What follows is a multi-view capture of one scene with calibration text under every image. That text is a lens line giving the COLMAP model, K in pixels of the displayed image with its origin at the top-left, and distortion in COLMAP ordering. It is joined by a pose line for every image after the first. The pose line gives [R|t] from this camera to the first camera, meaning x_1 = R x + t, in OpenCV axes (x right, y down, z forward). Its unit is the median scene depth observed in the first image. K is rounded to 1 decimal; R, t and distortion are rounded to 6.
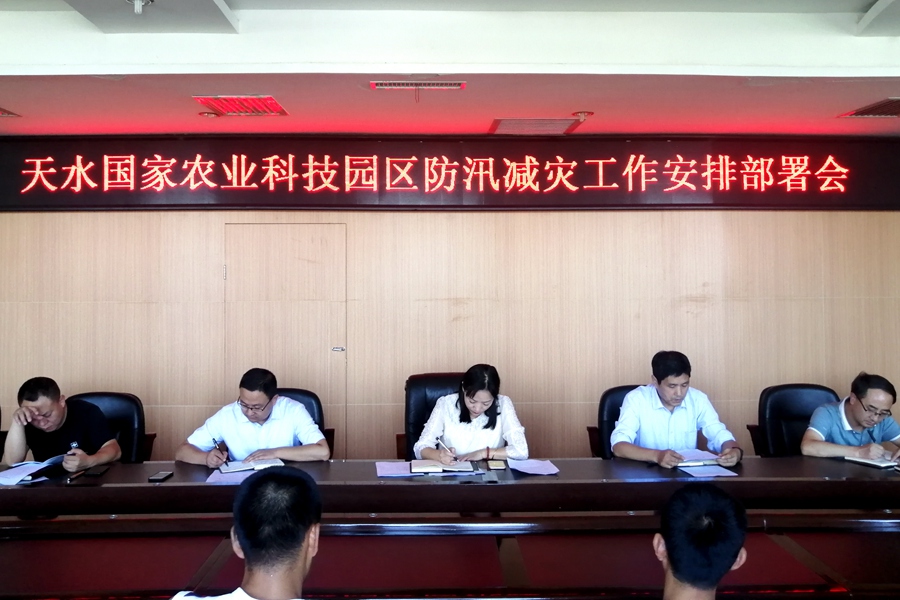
lens RADIAL K [[768.1, 0, 414.7], [0, 768.1, 299.3], [0, 0, 1]] dist [0.054094, -0.254810]
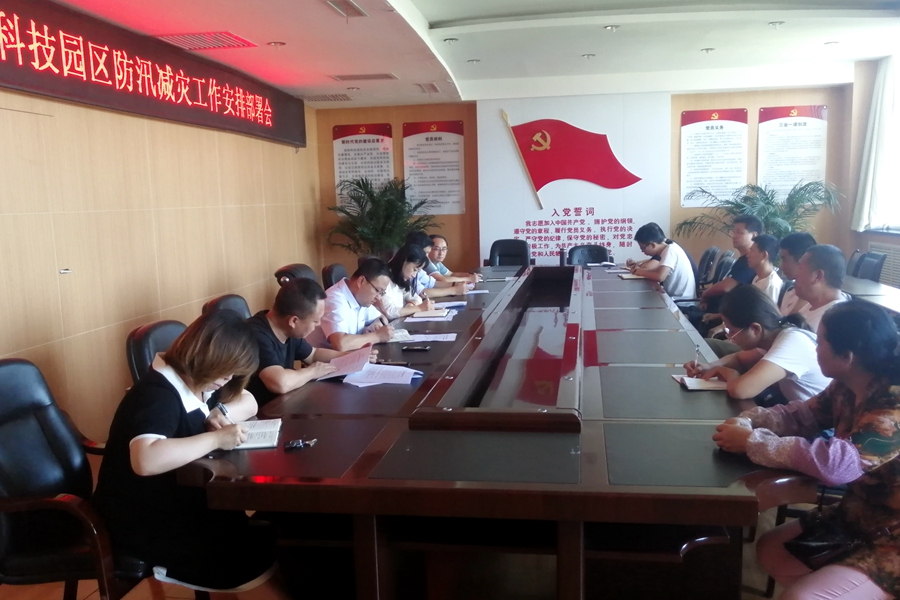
lens RADIAL K [[831.9, 0, 452.6], [0, 831.9, 327.8], [0, 0, 1]] dist [-0.006481, -0.013721]
pose [[0.151563, -0.152719, 0.976579, -0.924860], [0.029344, 0.988252, 0.149990, 0.003893], [-0.988012, 0.005924, 0.154264, 0.457308]]
